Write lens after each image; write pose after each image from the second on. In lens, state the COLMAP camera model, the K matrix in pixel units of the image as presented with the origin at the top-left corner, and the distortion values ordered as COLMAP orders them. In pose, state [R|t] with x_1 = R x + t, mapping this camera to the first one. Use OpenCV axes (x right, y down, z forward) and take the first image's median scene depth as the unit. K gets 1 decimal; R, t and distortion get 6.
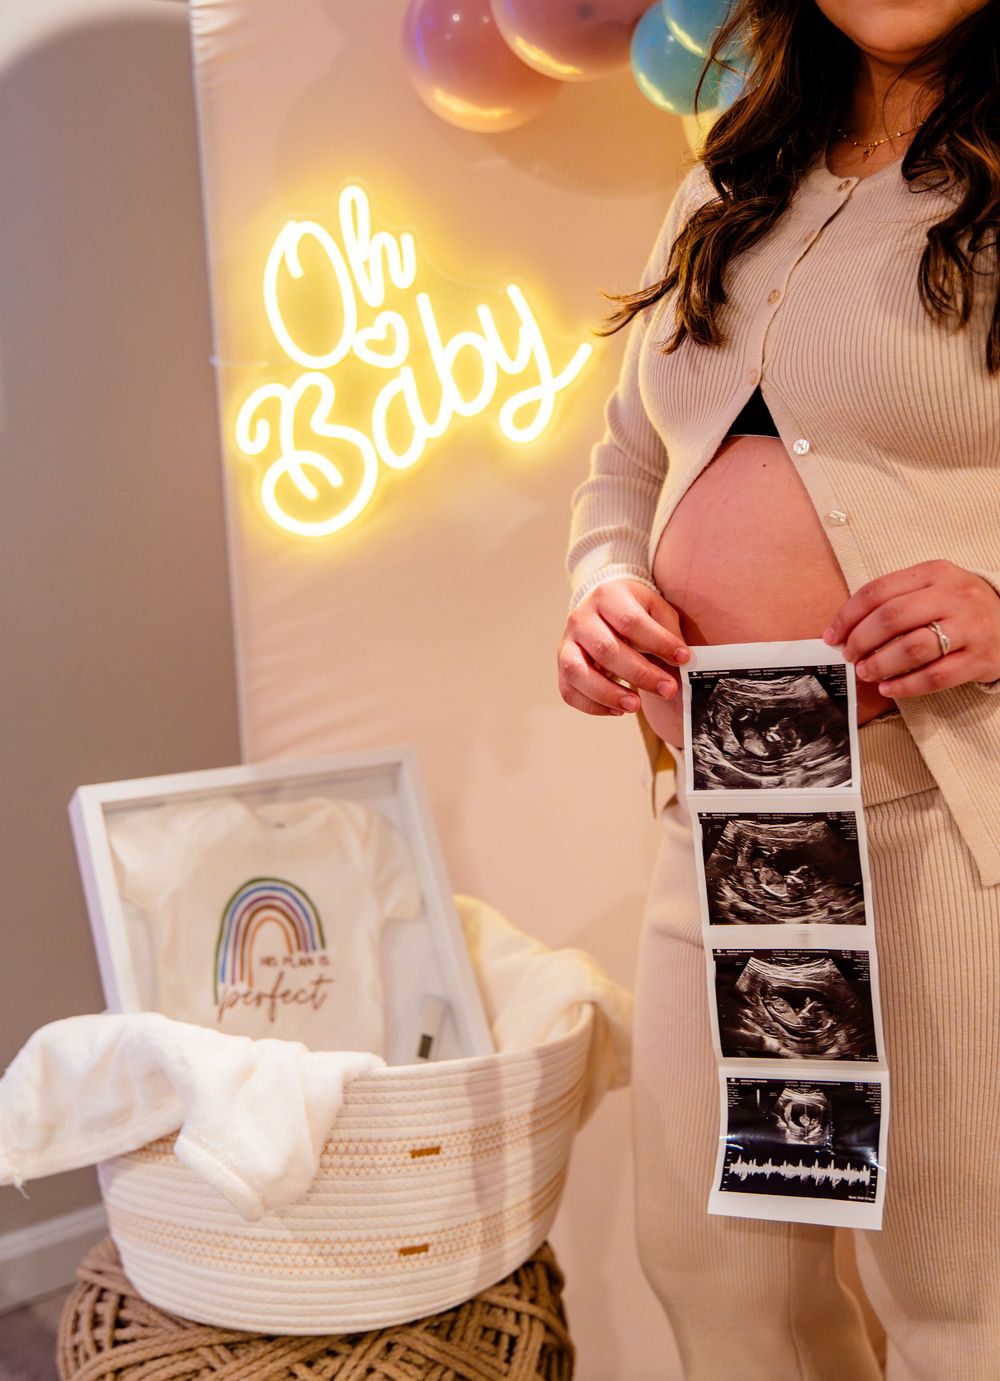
lens RADIAL K [[1830.3, 0, 499.6], [0, 1830.3, 689.5], [0, 0, 1]] dist [-0.009026, 0.000000]
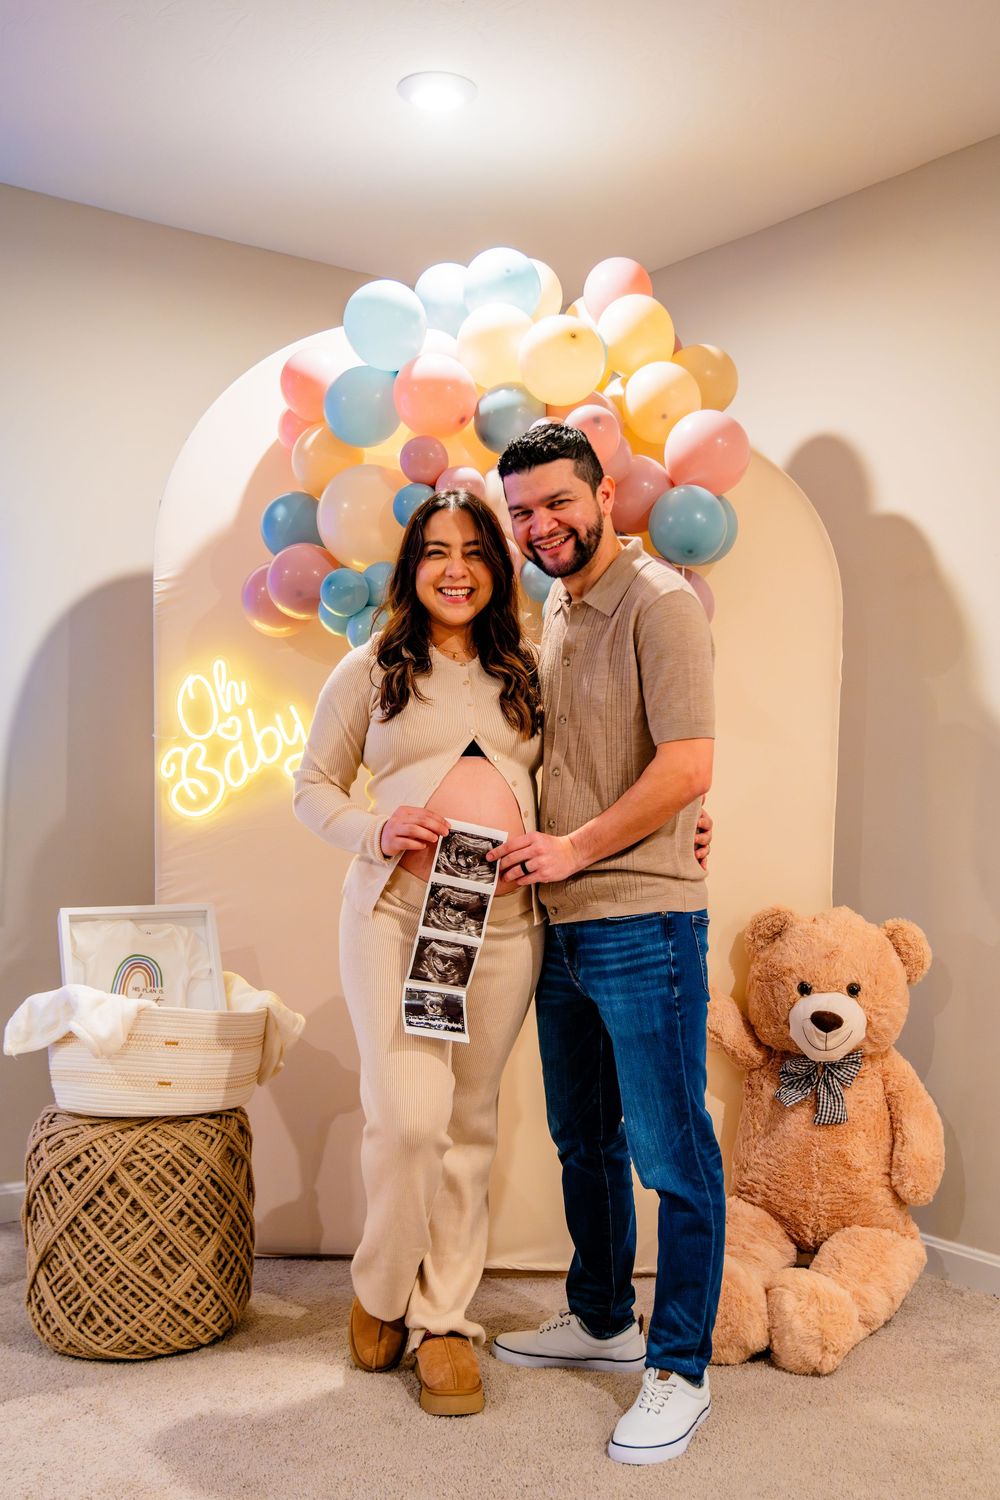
lens RADIAL K [[1538.2, 0, 500.3], [0, 1538.2, 750.5], [0, 0, 1]] dist [-0.051627, 0.000000]
pose [[0.998348, 0.031862, -0.047815, 0.348936], [-0.039897, 0.983253, -0.177823, 0.148686], [0.041349, 0.179437, 0.982900, -0.787117]]
